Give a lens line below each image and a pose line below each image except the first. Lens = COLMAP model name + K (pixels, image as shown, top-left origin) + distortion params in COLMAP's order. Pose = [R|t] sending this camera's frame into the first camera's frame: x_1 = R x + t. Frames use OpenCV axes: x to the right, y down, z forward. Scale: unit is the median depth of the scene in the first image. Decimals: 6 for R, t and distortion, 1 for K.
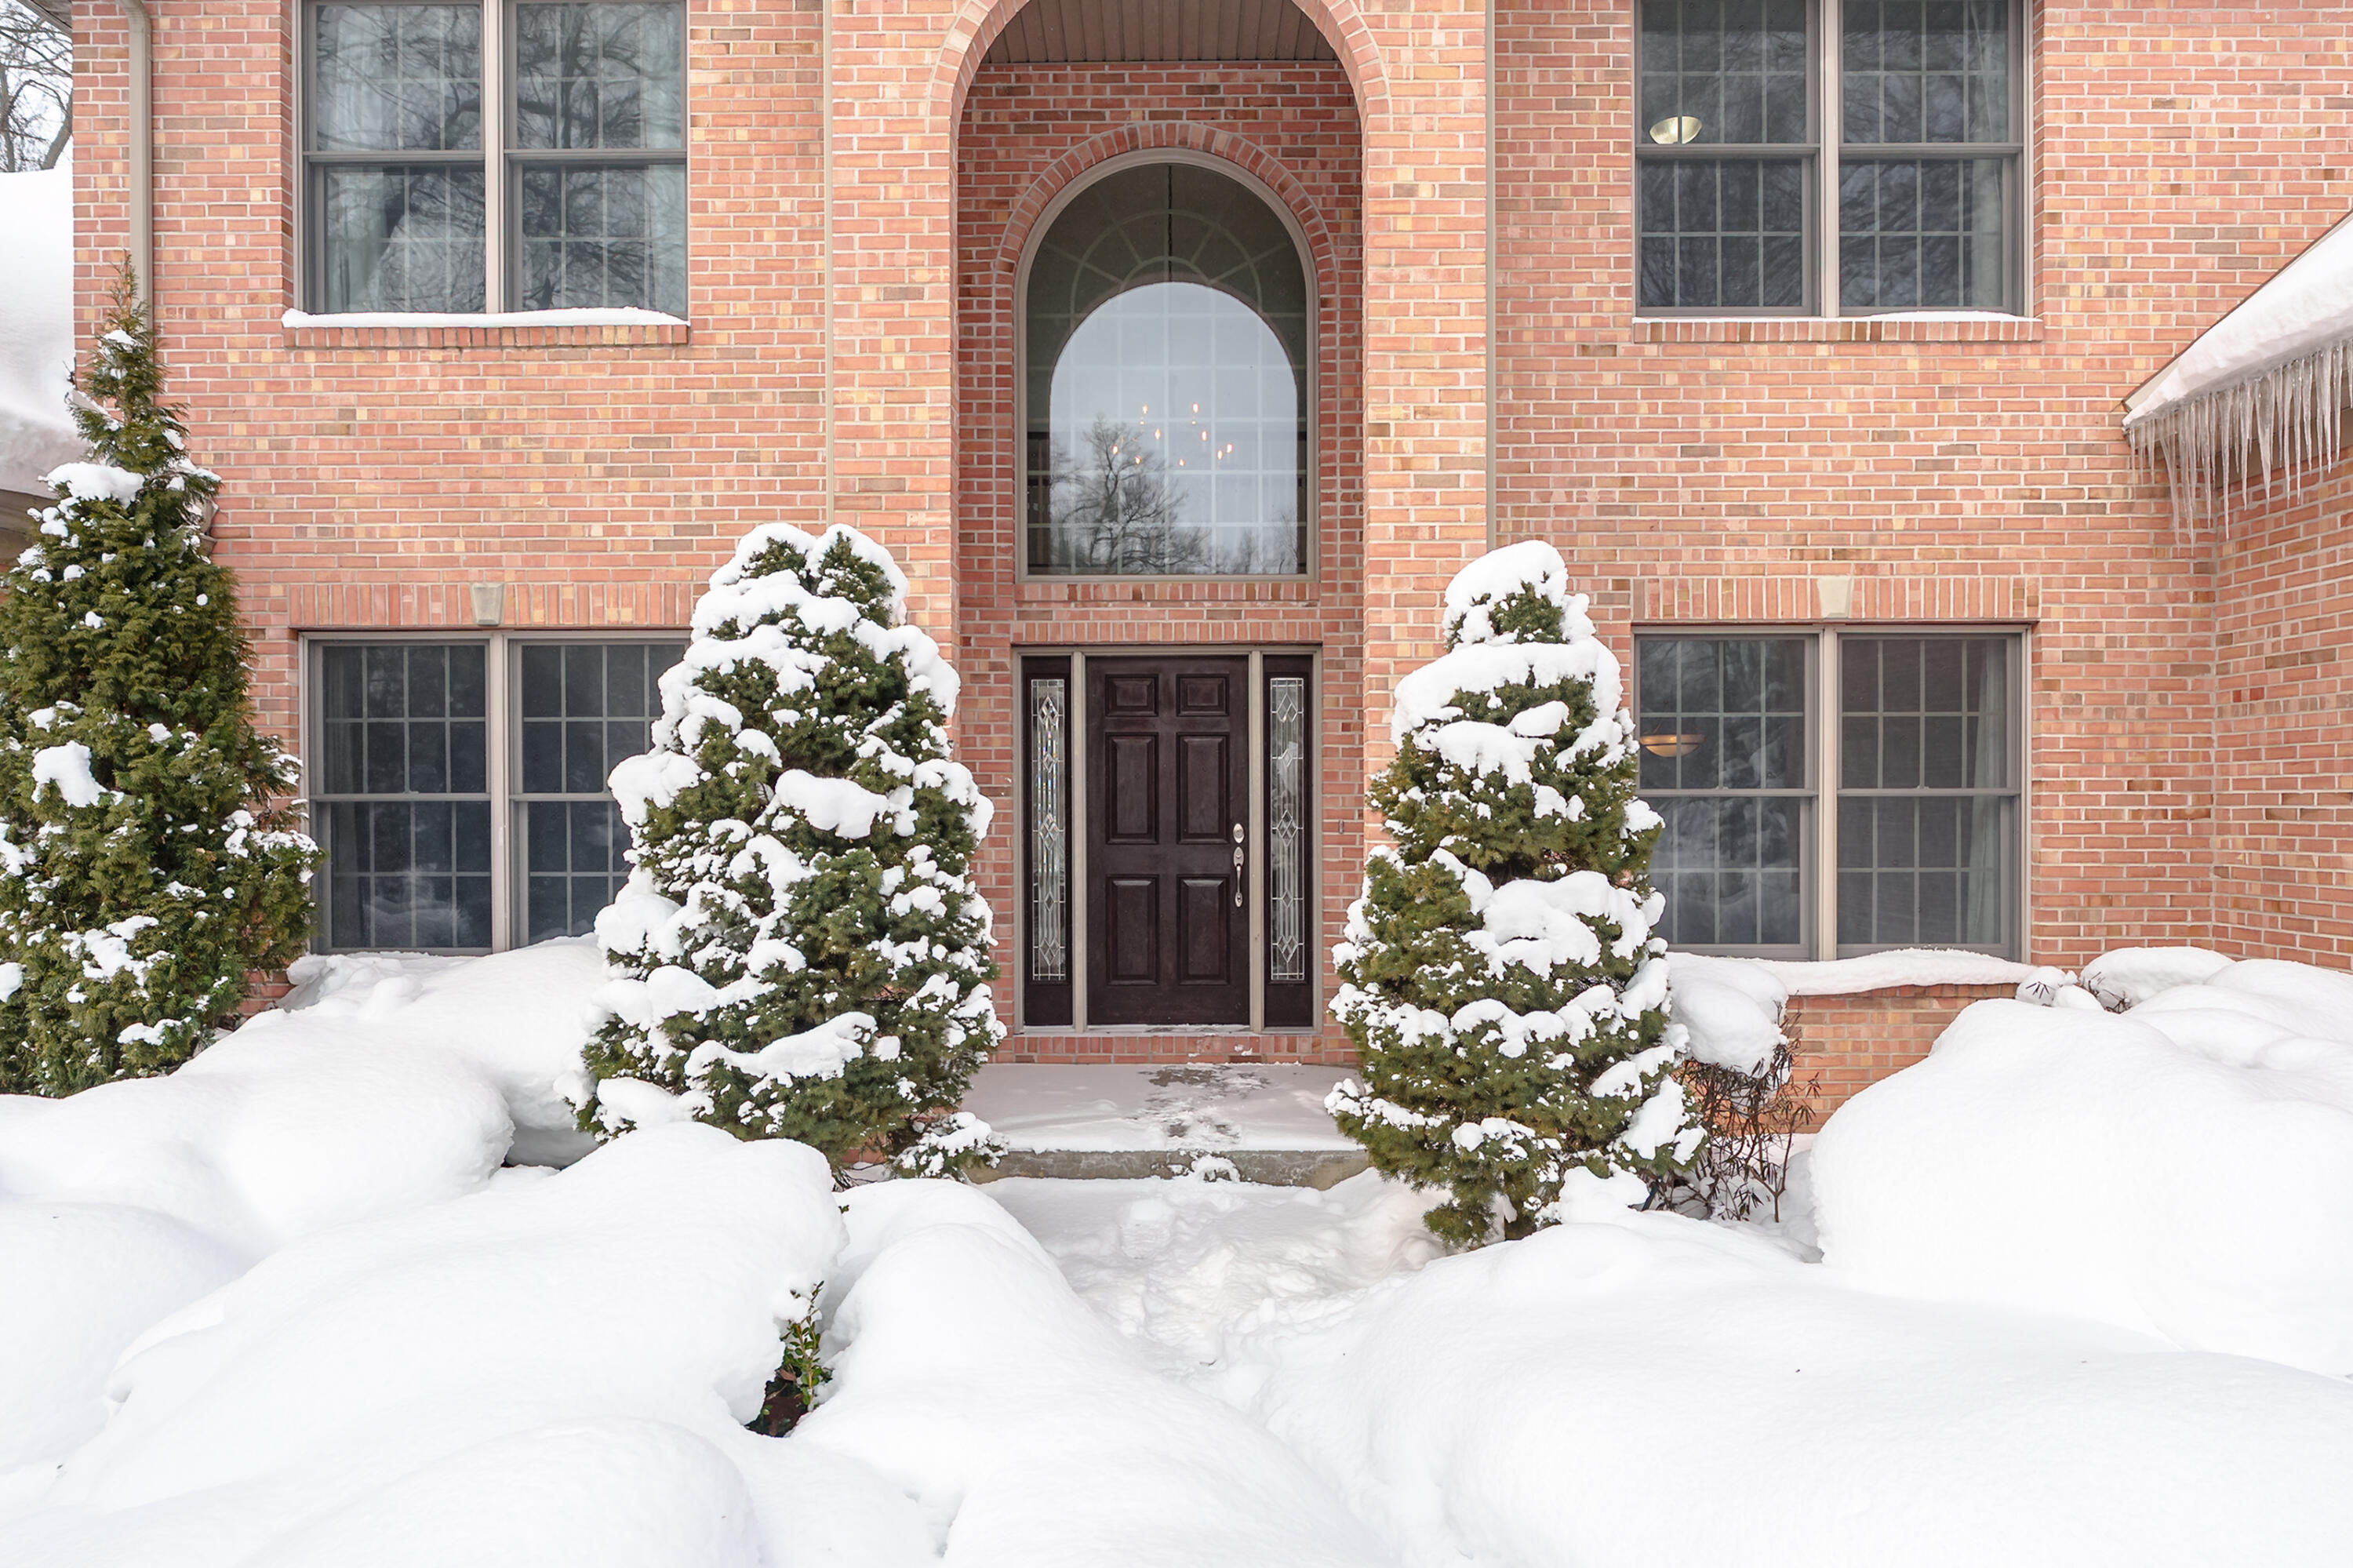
lens RADIAL K [[1408.1, 0, 1173.6], [0, 1408.1, 693.2], [0, 0, 1]] dist [-0.003004, -0.000263]
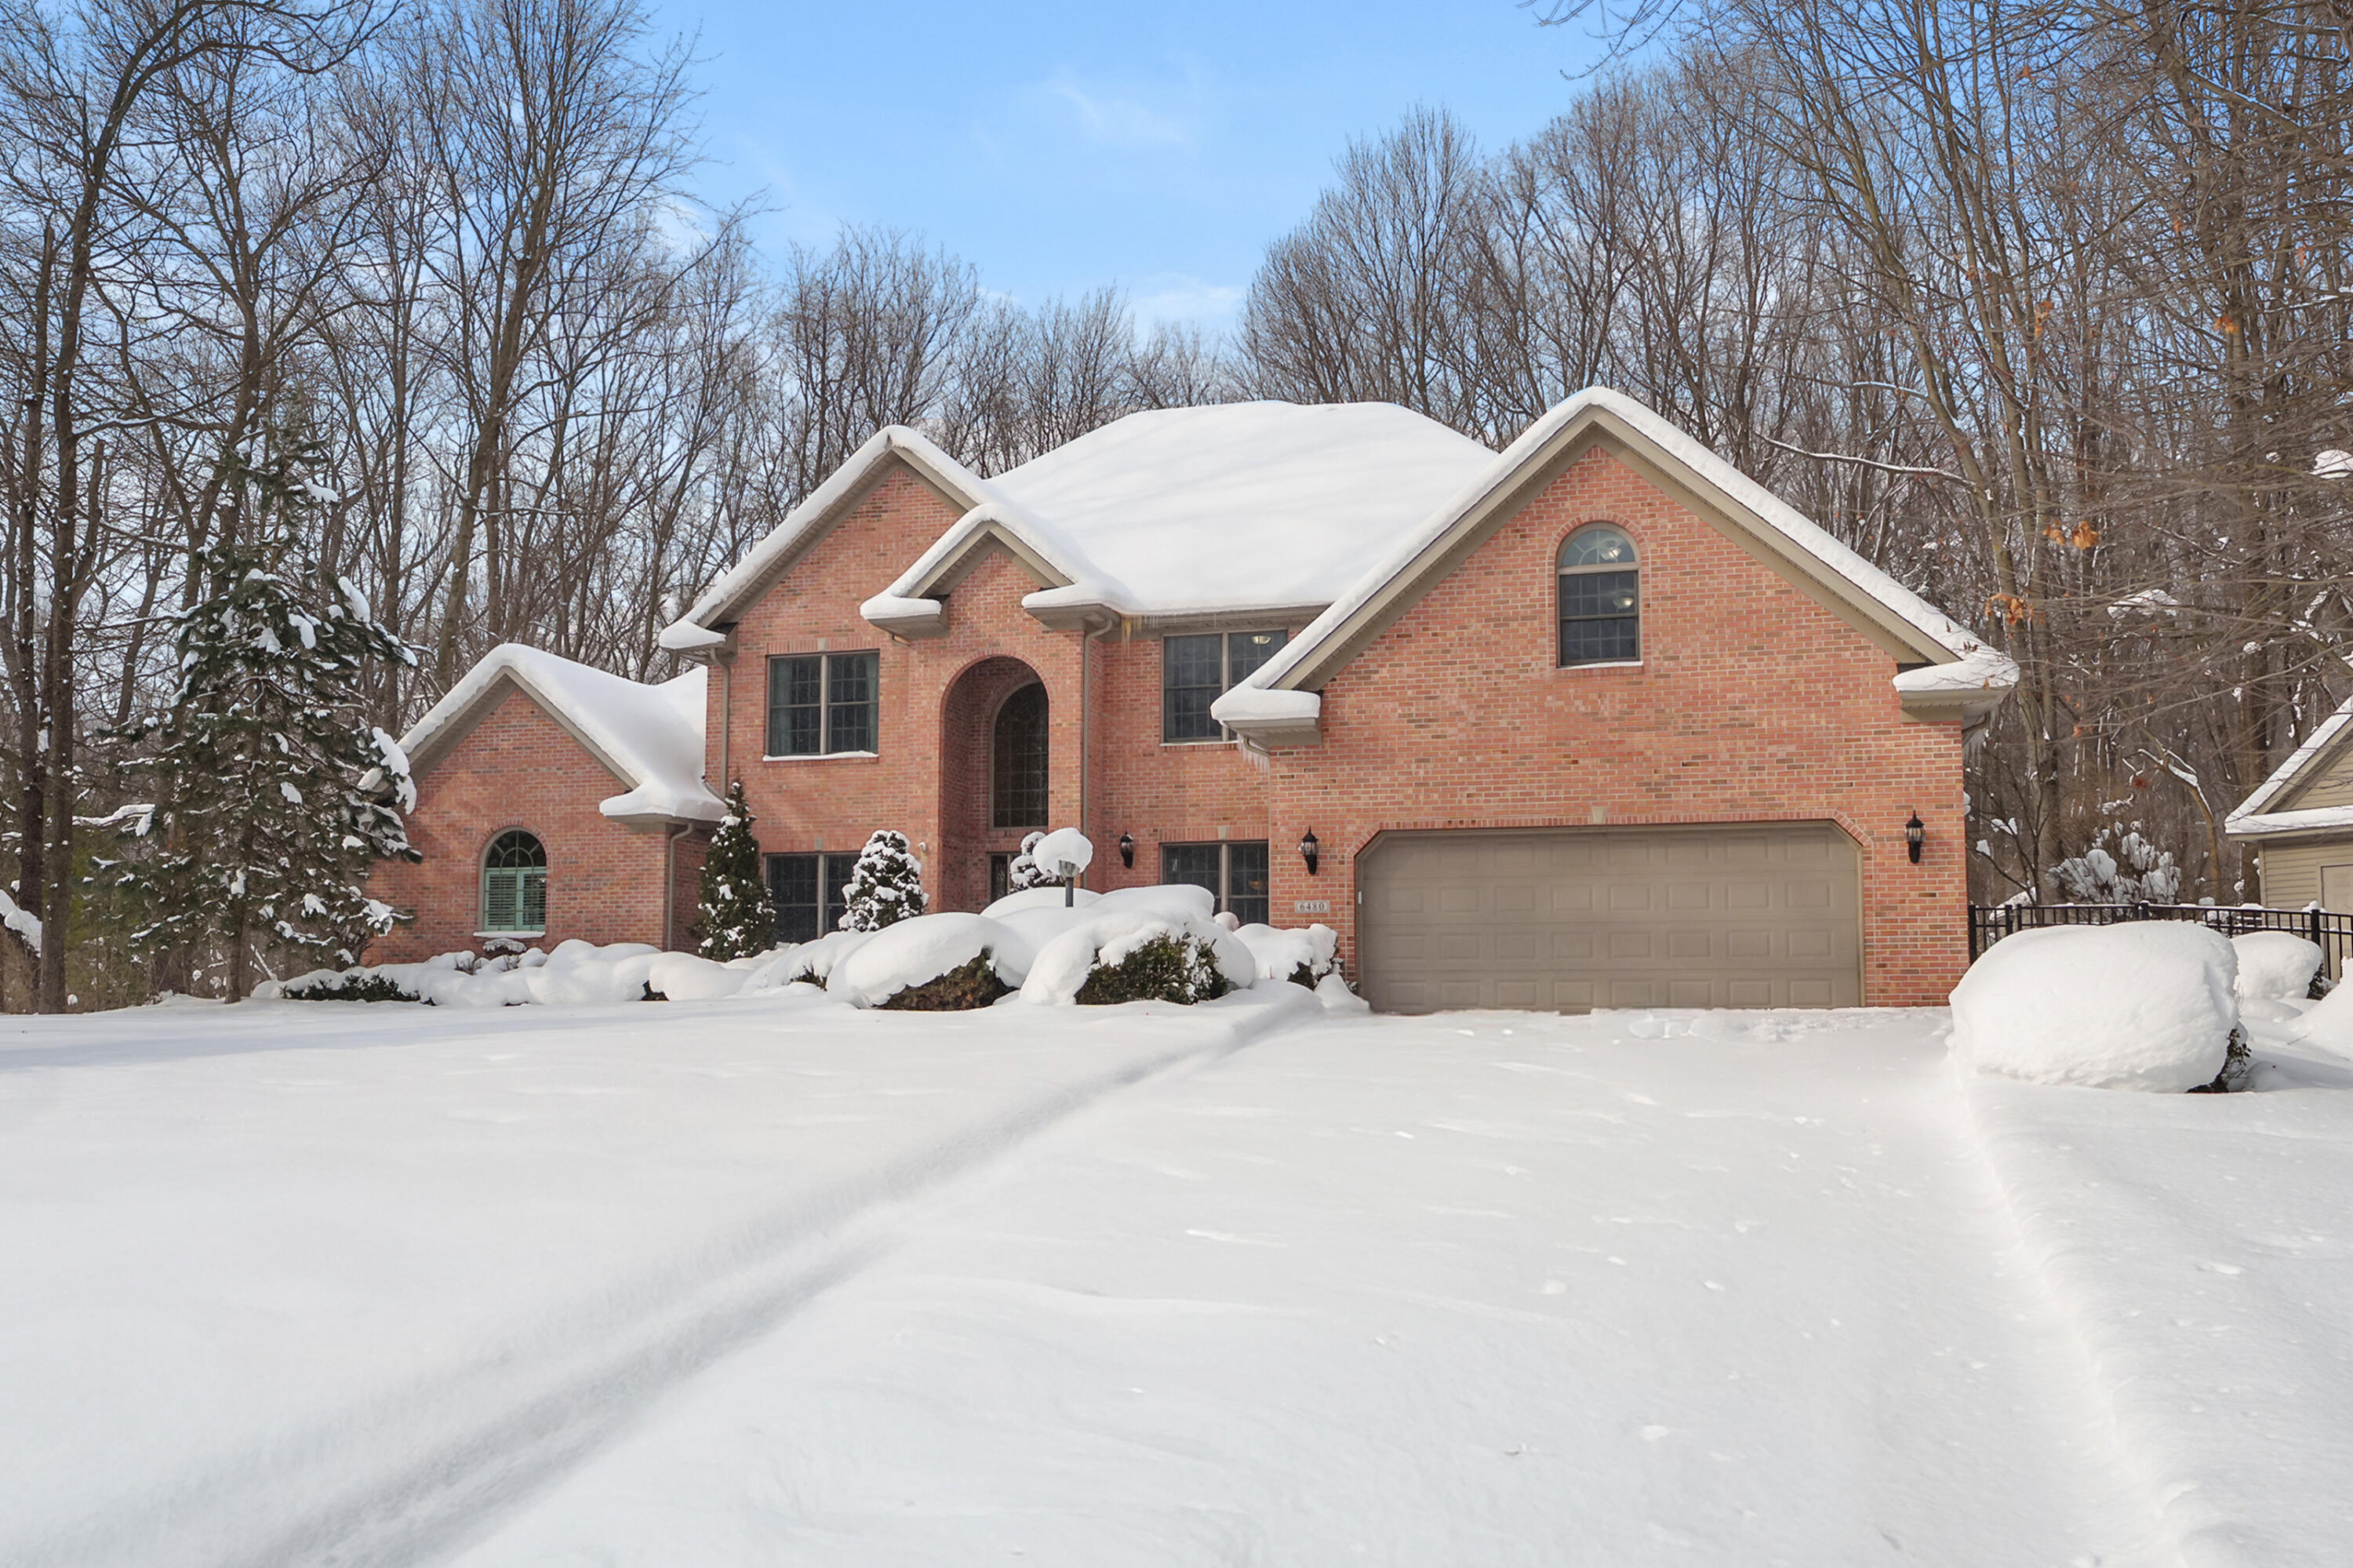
lens RADIAL K [[1324.9, 0, 1176.3], [0, 1324.9, 649.3], [0, 0, 1]] dist [-0.001039, -0.000152]
pose [[0.981602, -0.049327, -0.184455, 1.326239], [0.018022, 0.985676, -0.167683, 0.030933], [0.190084, 0.161274, 0.968431, -2.737816]]
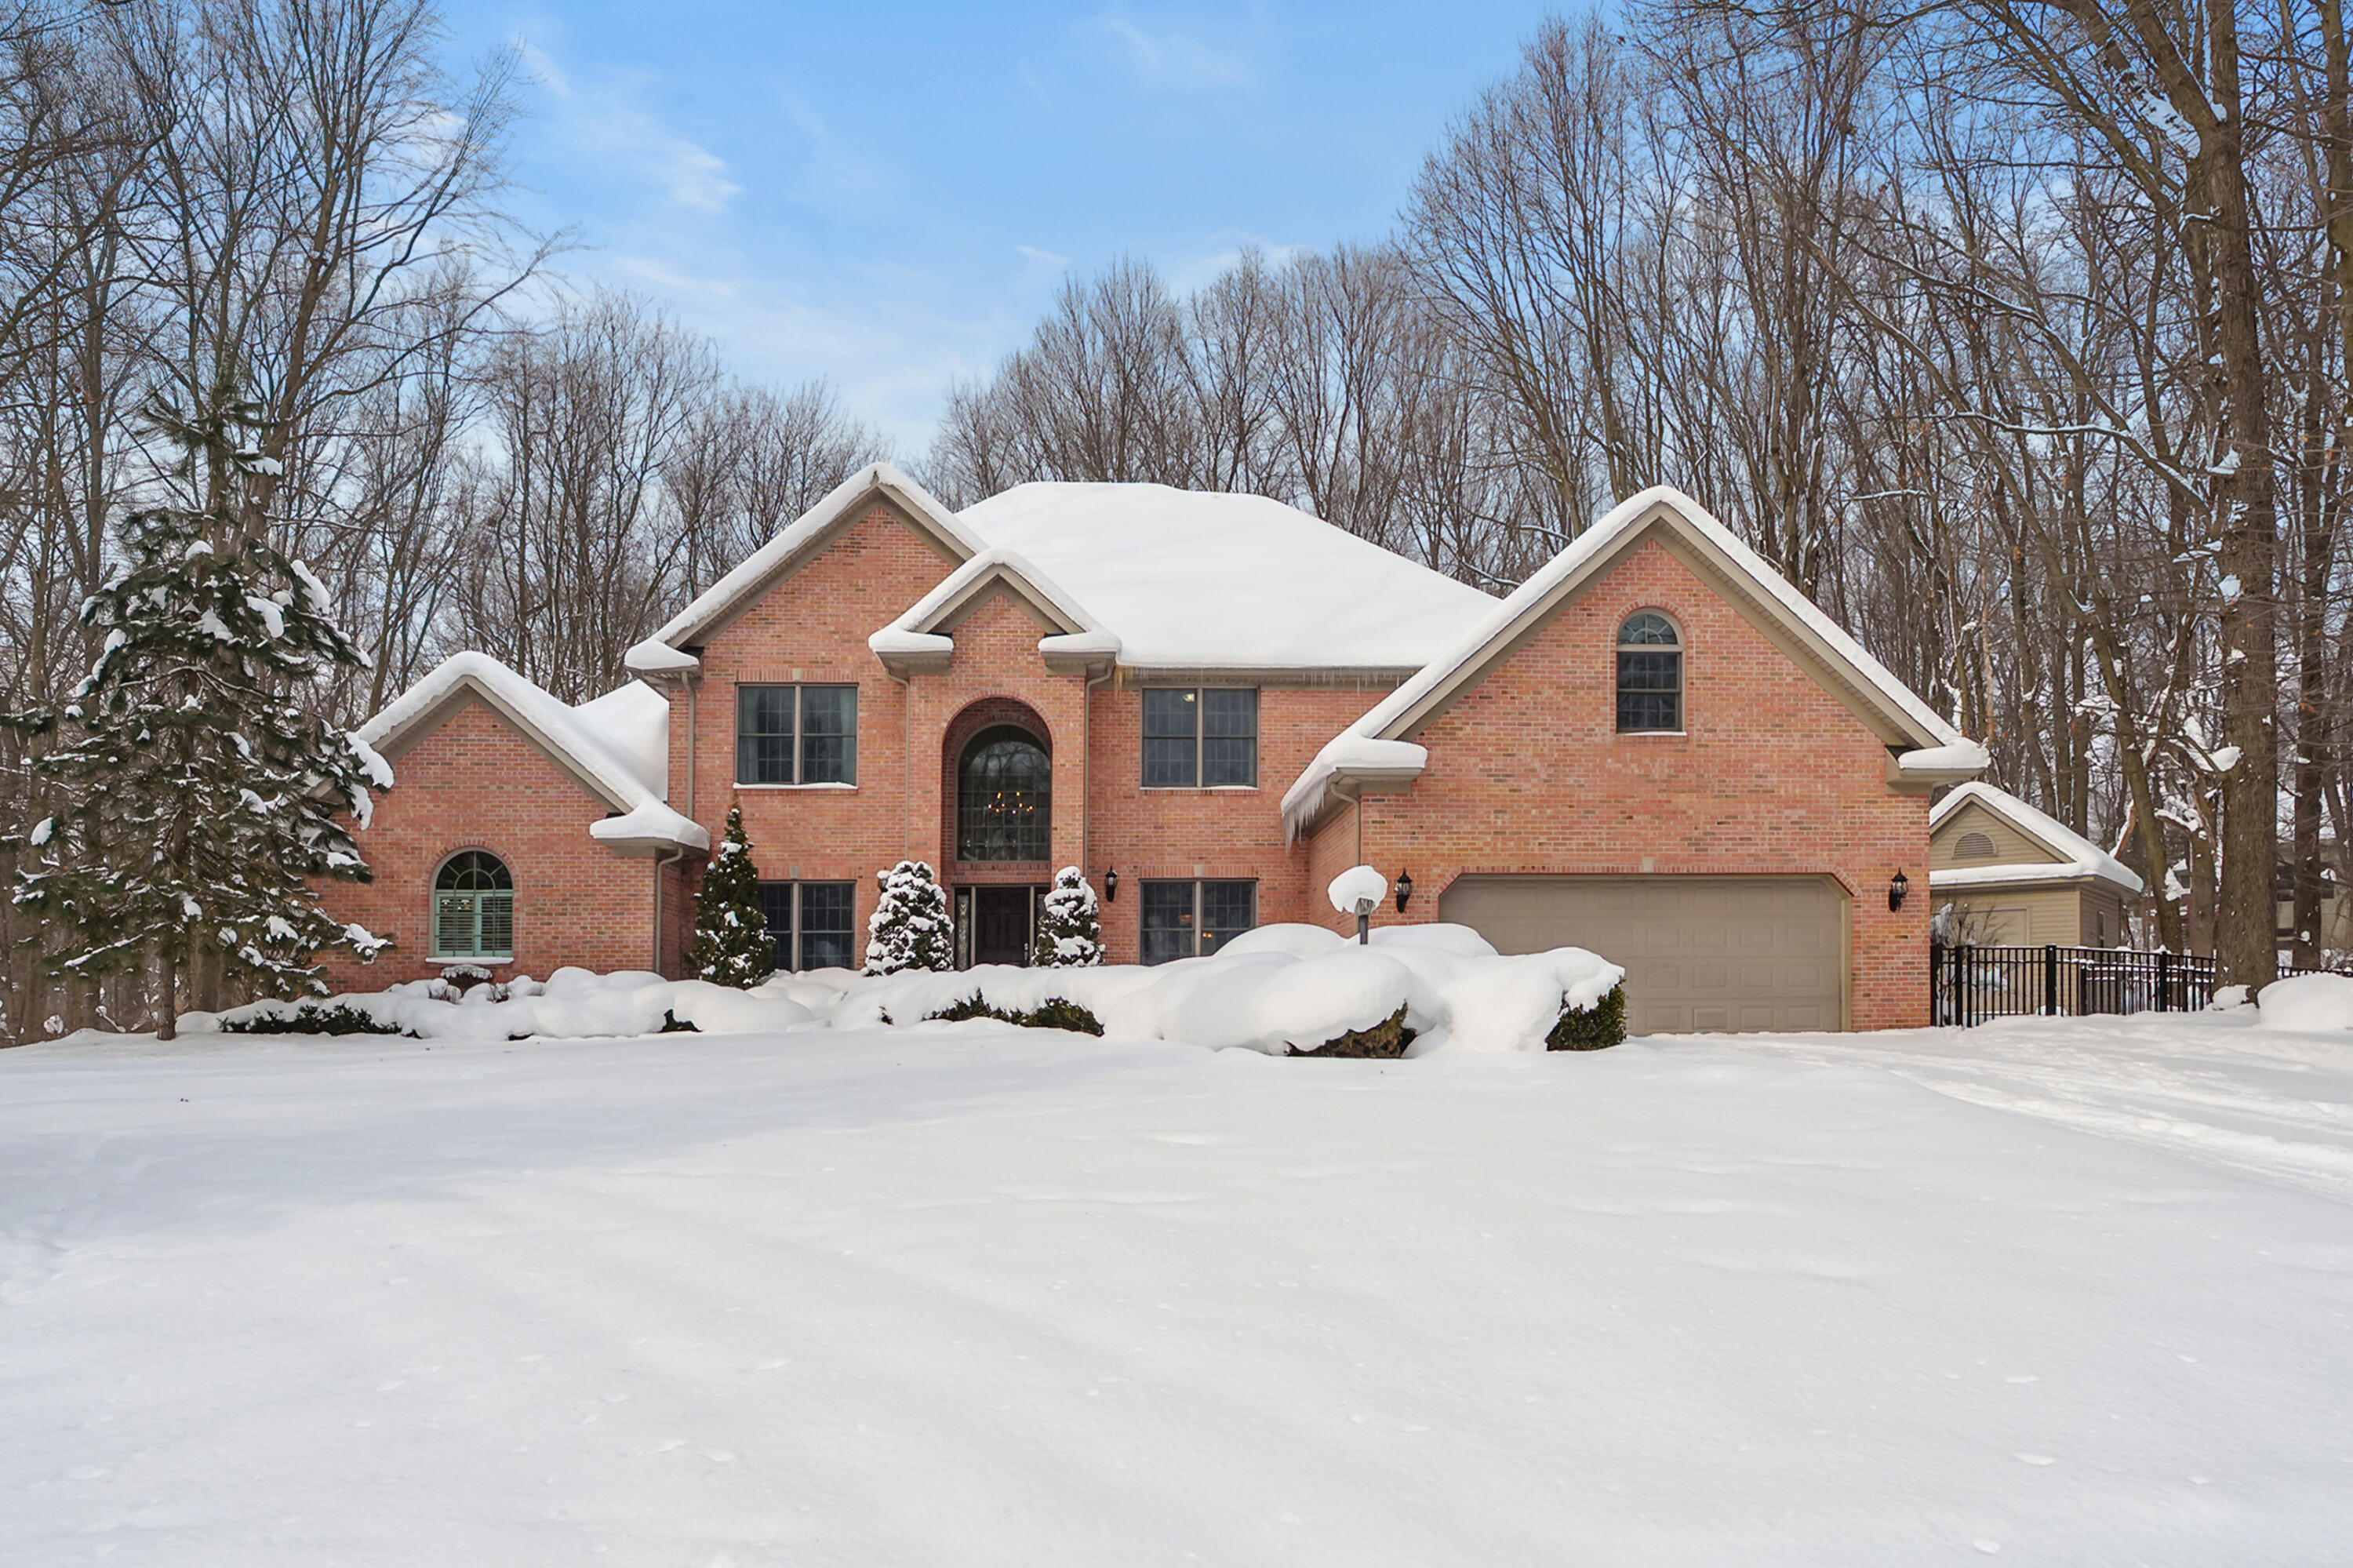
lens RADIAL K [[1111.2, 0, 1113.3], [0, 1111.2, 780.8], [0, 0, 1]] dist [-0.002545, -0.000002]
pose [[0.998396, 0.004687, 0.056427, 0.161545], [0.001464, 0.994100, -0.108460, 0.008858], [-0.056603, 0.108369, 0.992498, -2.383967]]
